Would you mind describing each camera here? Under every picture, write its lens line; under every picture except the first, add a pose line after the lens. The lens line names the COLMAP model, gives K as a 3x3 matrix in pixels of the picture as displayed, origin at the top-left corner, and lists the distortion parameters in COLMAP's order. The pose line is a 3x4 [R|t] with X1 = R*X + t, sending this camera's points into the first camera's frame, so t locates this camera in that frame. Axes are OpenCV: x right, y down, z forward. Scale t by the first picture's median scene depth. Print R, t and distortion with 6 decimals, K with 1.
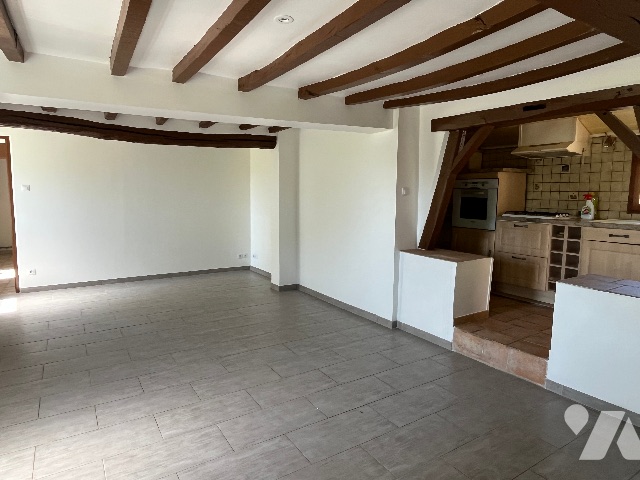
lens RADIAL K [[401.5, 0, 316.5], [0, 401.5, 236.5], [0, 0, 1]] dist [-0.001984, -0.005262]
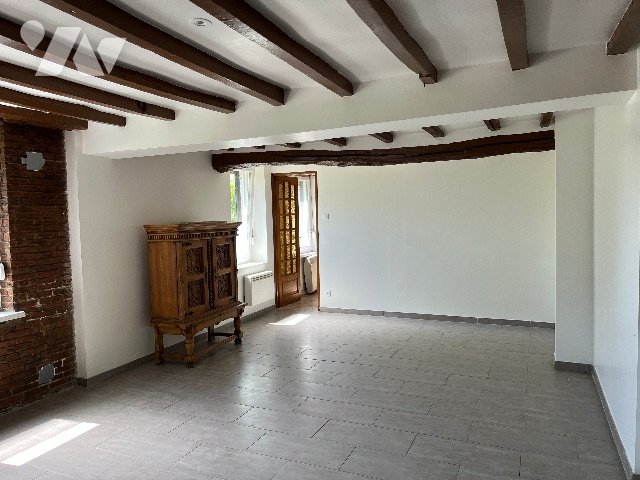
lens RADIAL K [[486.3, 0, 315.5], [0, 486.3, 241.7], [0, 0, 1]] dist [0.037210, -0.024097]
pose [[0.550070, 0.026752, -0.834690, 0.440522], [-0.069998, 0.997447, -0.014161, -0.035961], [0.832180, 0.066217, 0.550538, 0.302850]]
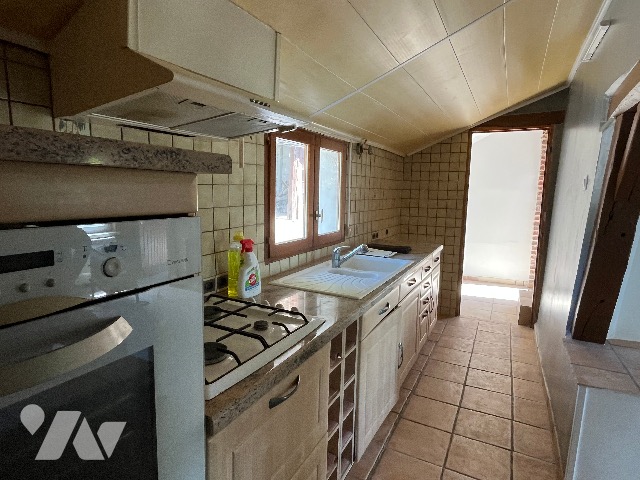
lens RADIAL K [[361.1, 0, 318.4], [0, 361.1, 237.3], [0, 0, 1]] dist [0.003409, 0.000110]
pose [[-0.480685, -0.132371, 0.866845, 0.309795], [0.071836, 0.979274, 0.189374, -0.167055], [-0.873946, 0.153300, -0.461213, 1.074756]]
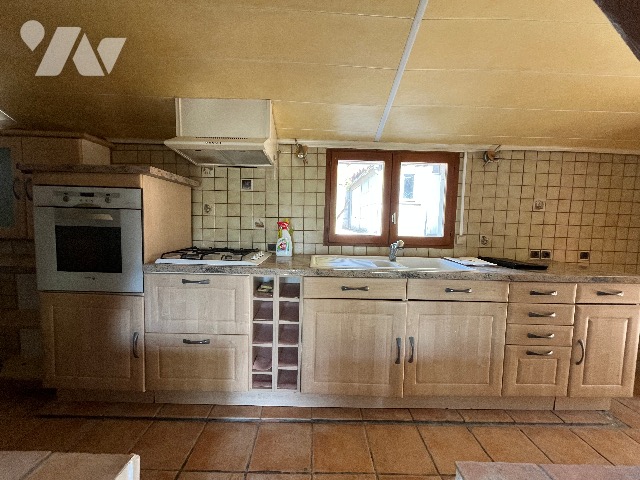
lens RADIAL K [[258.7, 0, 317.3], [0, 258.7, 239.2], [0, 0, 1]] dist [-0.003176, -0.000214]
pose [[0.540038, -0.053852, 0.839916, 0.314643], [0.070463, 0.997340, 0.018640, -0.076551], [-0.838686, 0.049116, 0.542396, 0.681783]]
